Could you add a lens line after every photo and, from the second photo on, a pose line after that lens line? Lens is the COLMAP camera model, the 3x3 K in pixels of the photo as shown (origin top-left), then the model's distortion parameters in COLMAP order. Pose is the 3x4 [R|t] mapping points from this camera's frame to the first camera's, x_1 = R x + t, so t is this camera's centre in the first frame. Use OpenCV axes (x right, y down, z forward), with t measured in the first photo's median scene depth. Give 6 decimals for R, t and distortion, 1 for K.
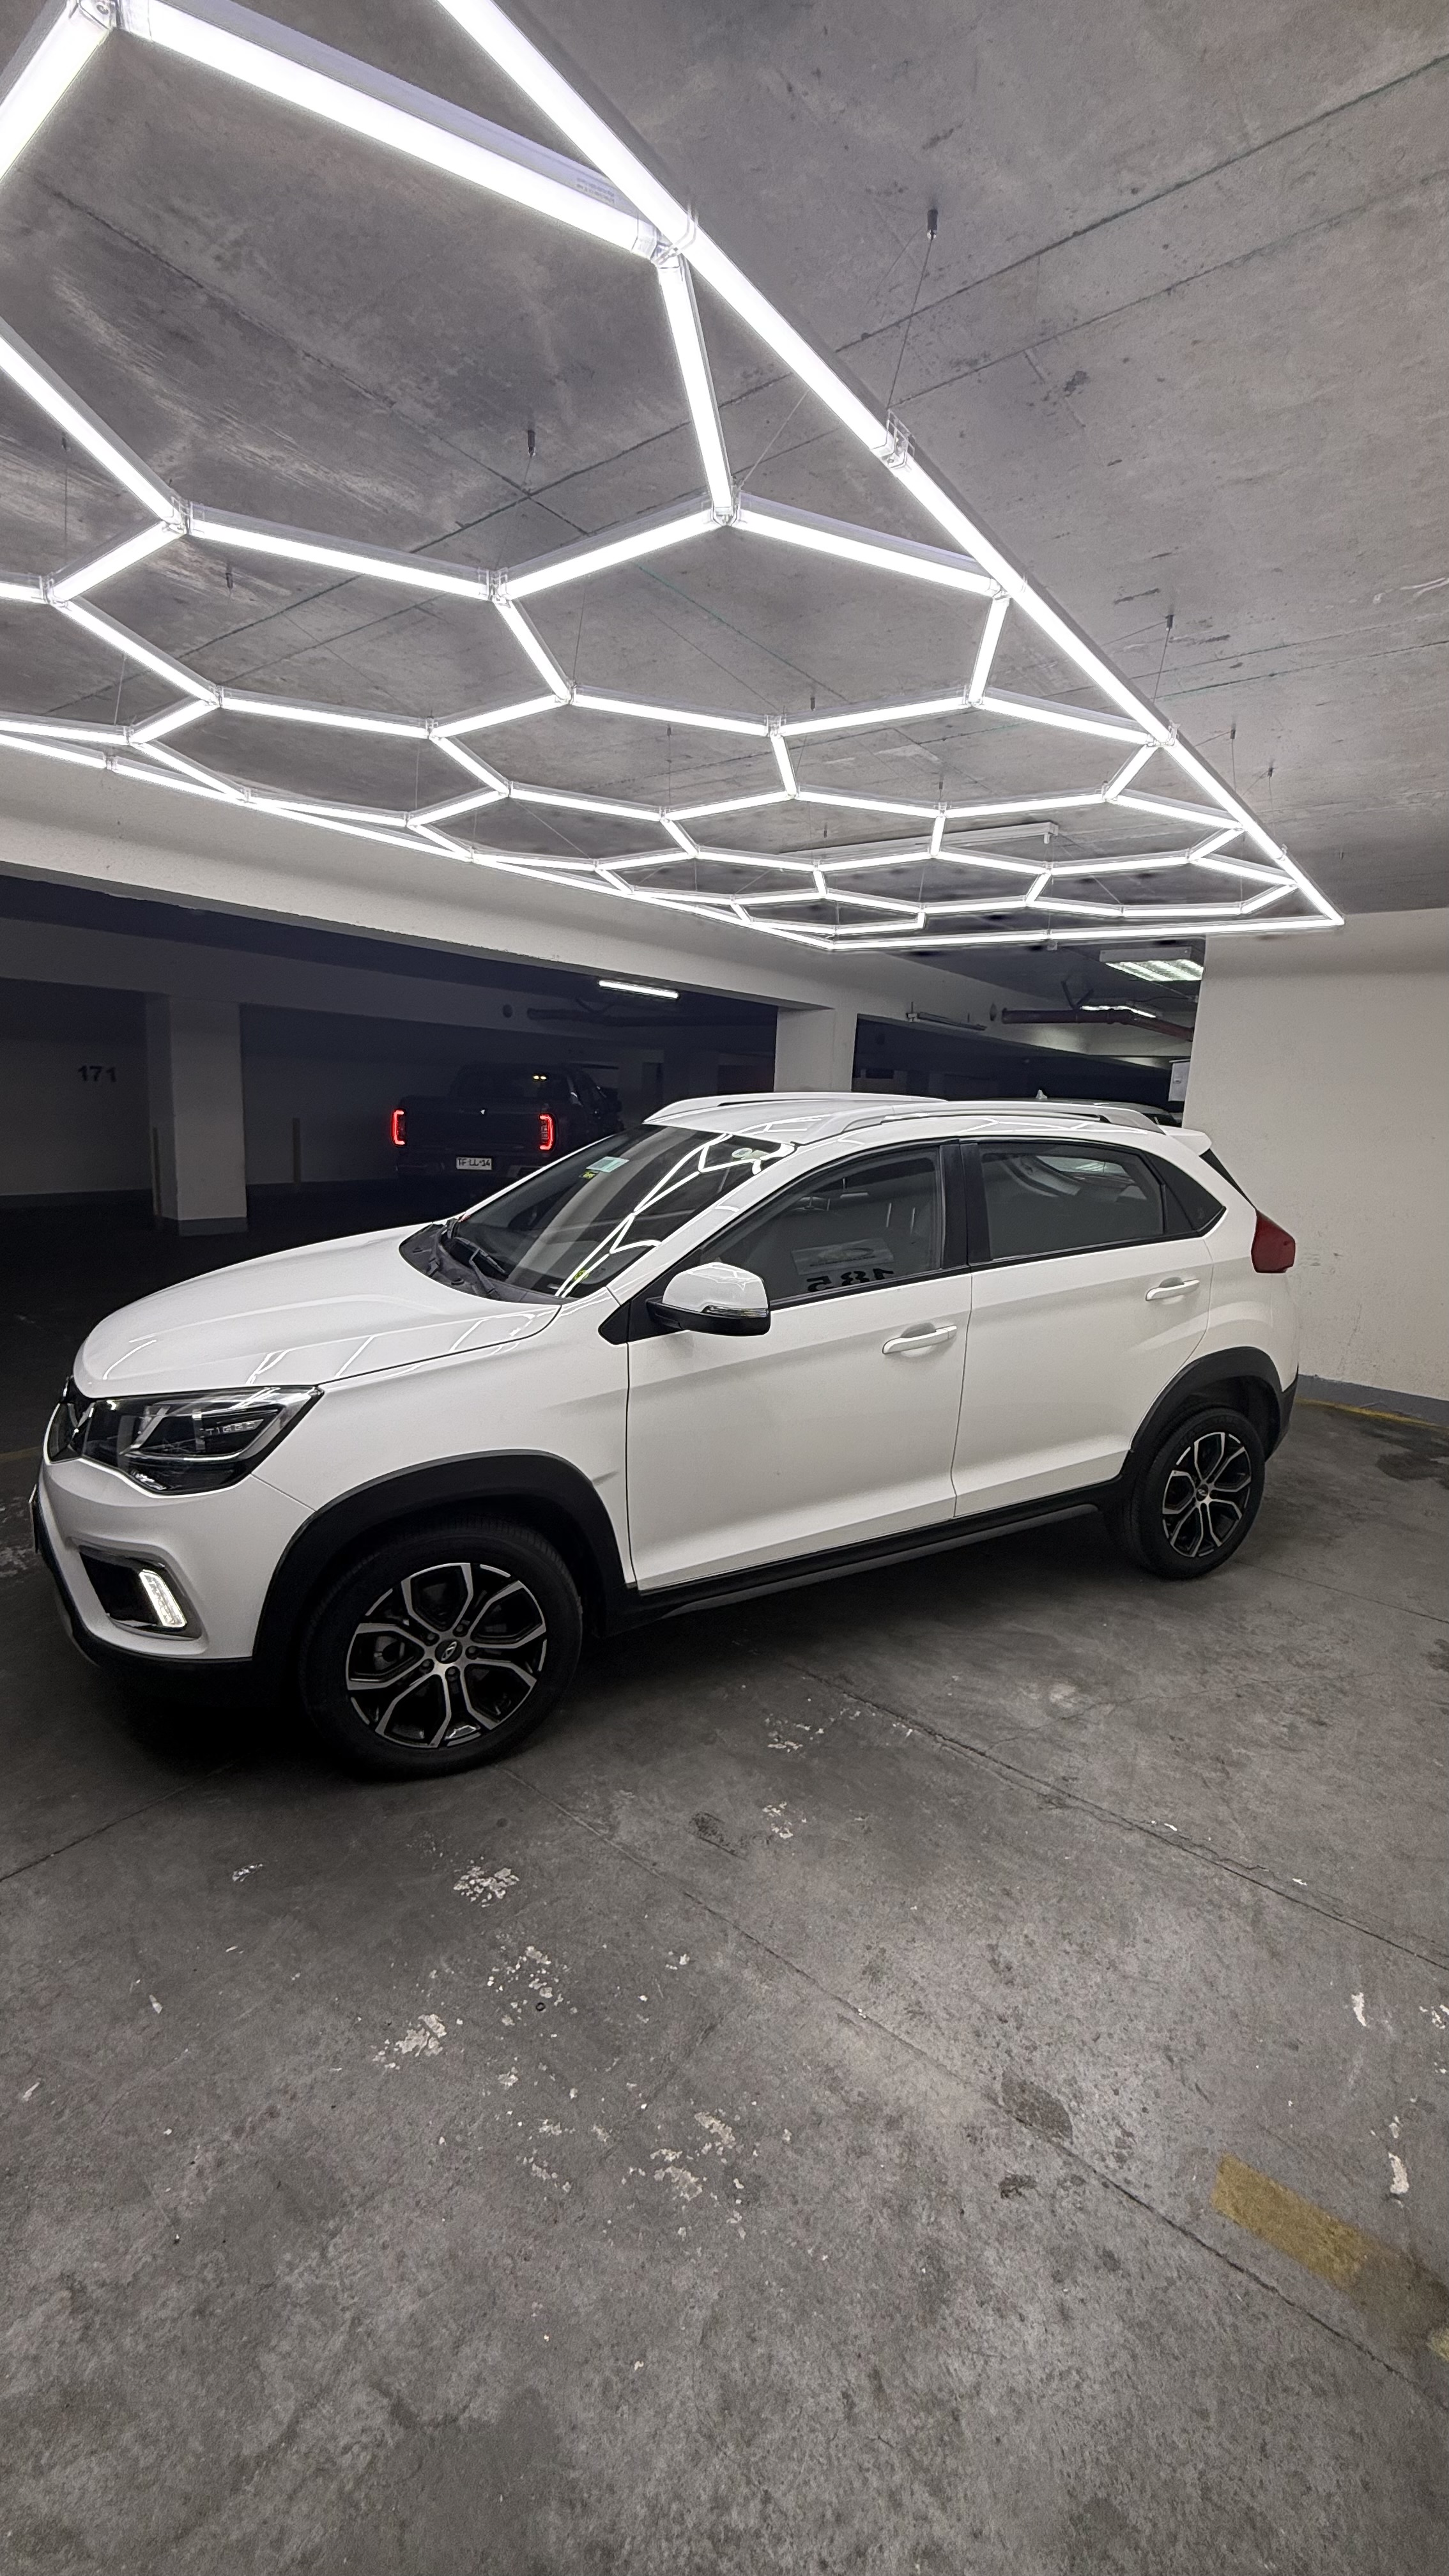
lens RADIAL K [[1020.8, 0, 741.7], [0, 1020.8, 1294.8], [0, 0, 1]] dist [-0.001750, -0.000039]
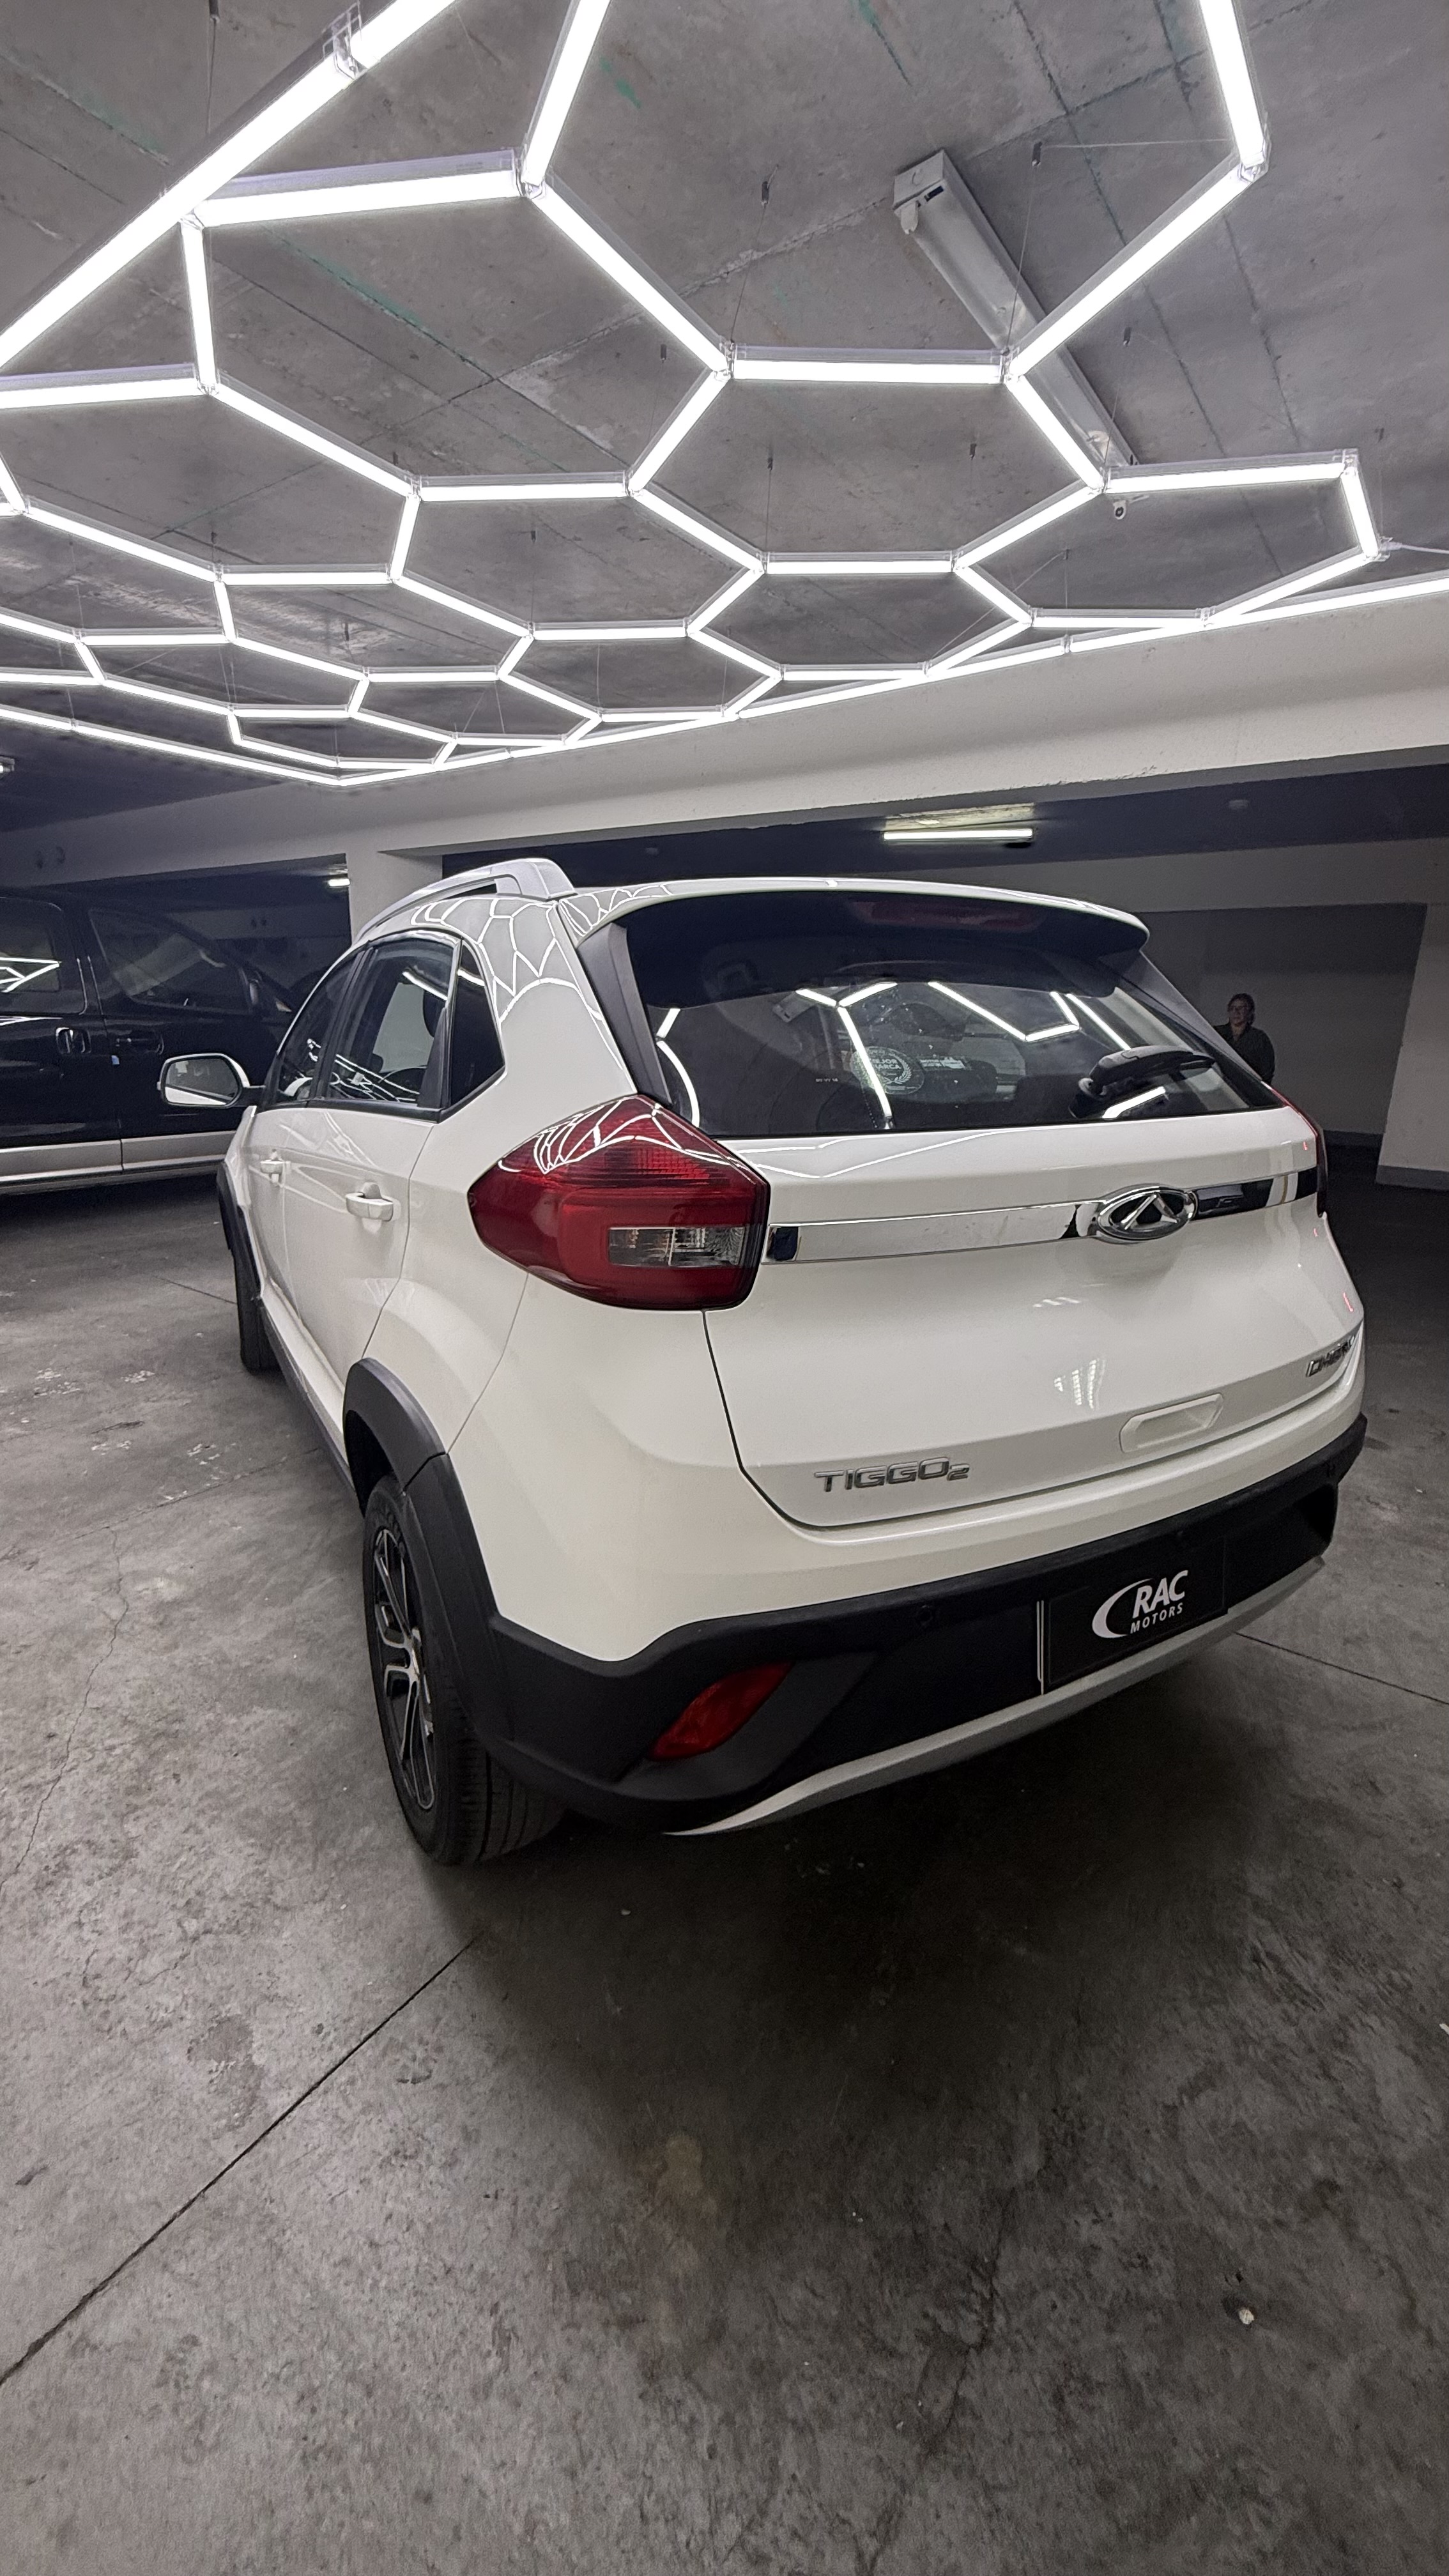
lens RADIAL K [[1020.8, 0, 741.7], [0, 1020.8, 1294.8], [0, 0, 1]] dist [-0.001750, -0.000039]
pose [[0.045291, 0.224022, -0.973531, 1.106735], [-0.226530, 0.951448, 0.208402, -0.134598], [0.972951, 0.211095, 0.093839, 1.324798]]
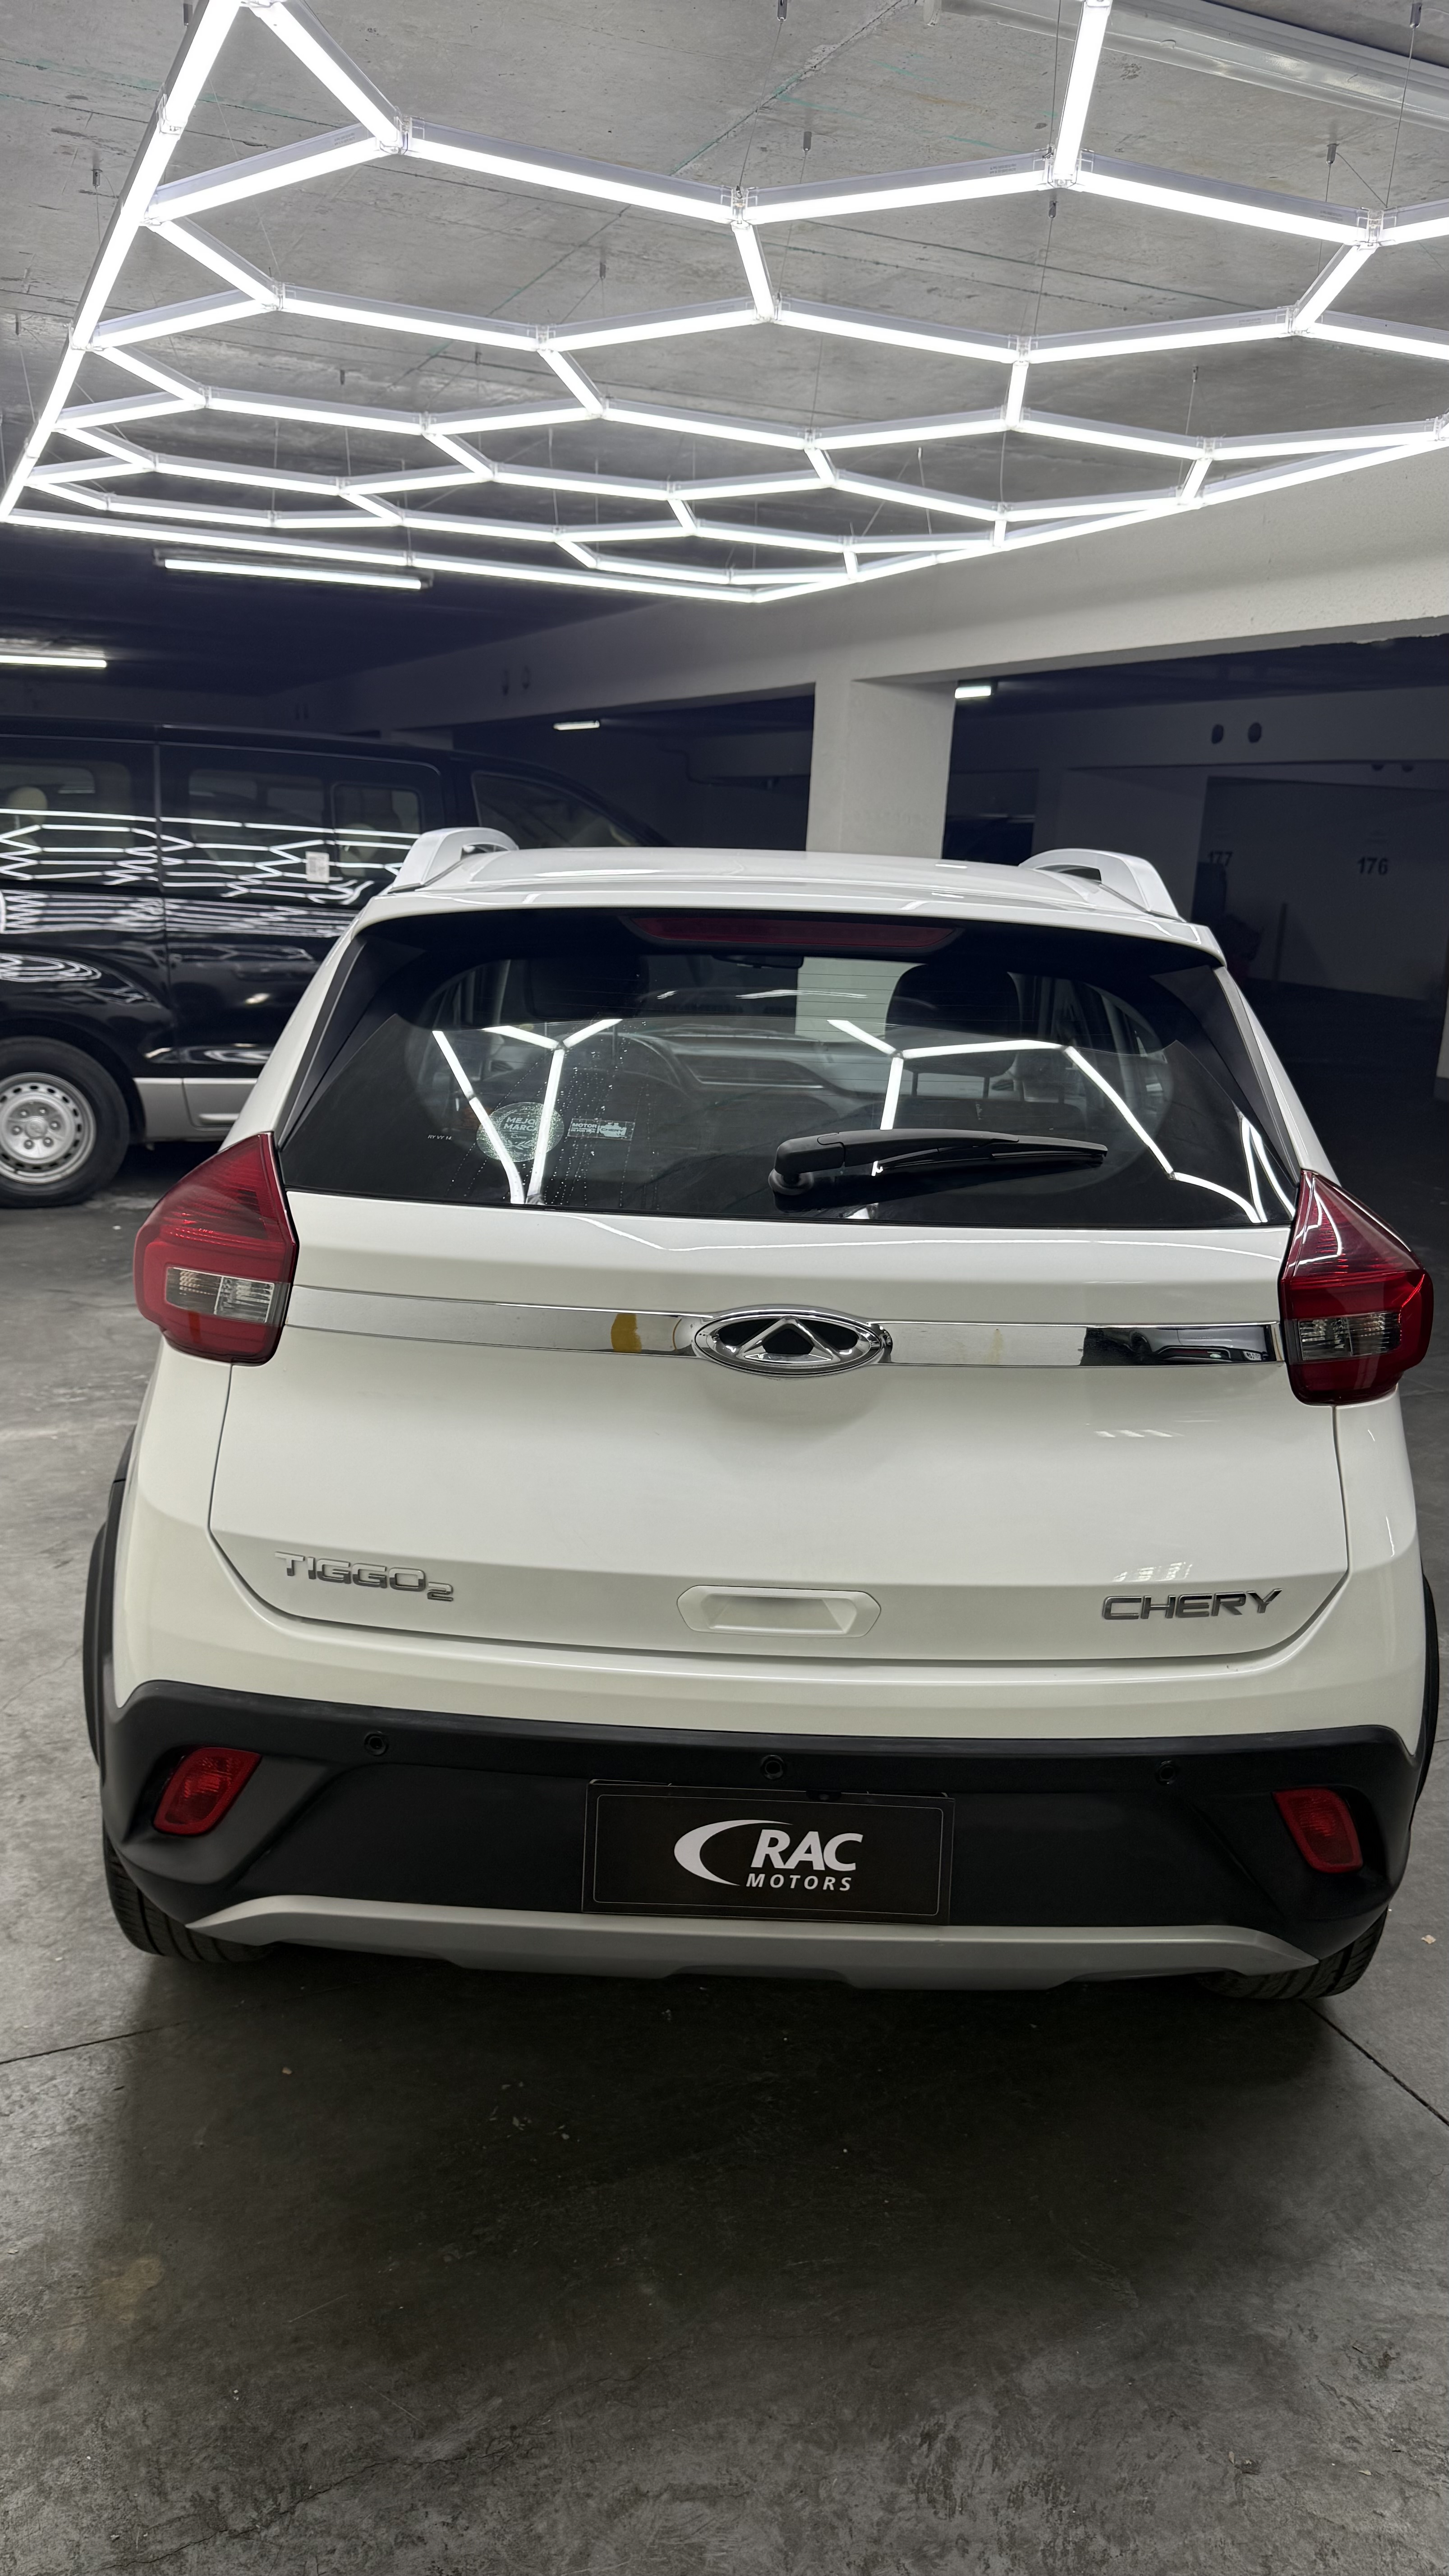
lens RADIAL K [[1828.8, 0, 724.5], [0, 1828.8, 1288.0], [0, 0, 1]] dist [-0.005714, -0.006693]
pose [[-0.461917, 0.144345, -0.875098, 1.233396], [-0.250420, 0.925297, 0.284809, -0.313889], [0.850836, 0.350700, -0.391264, 1.773696]]
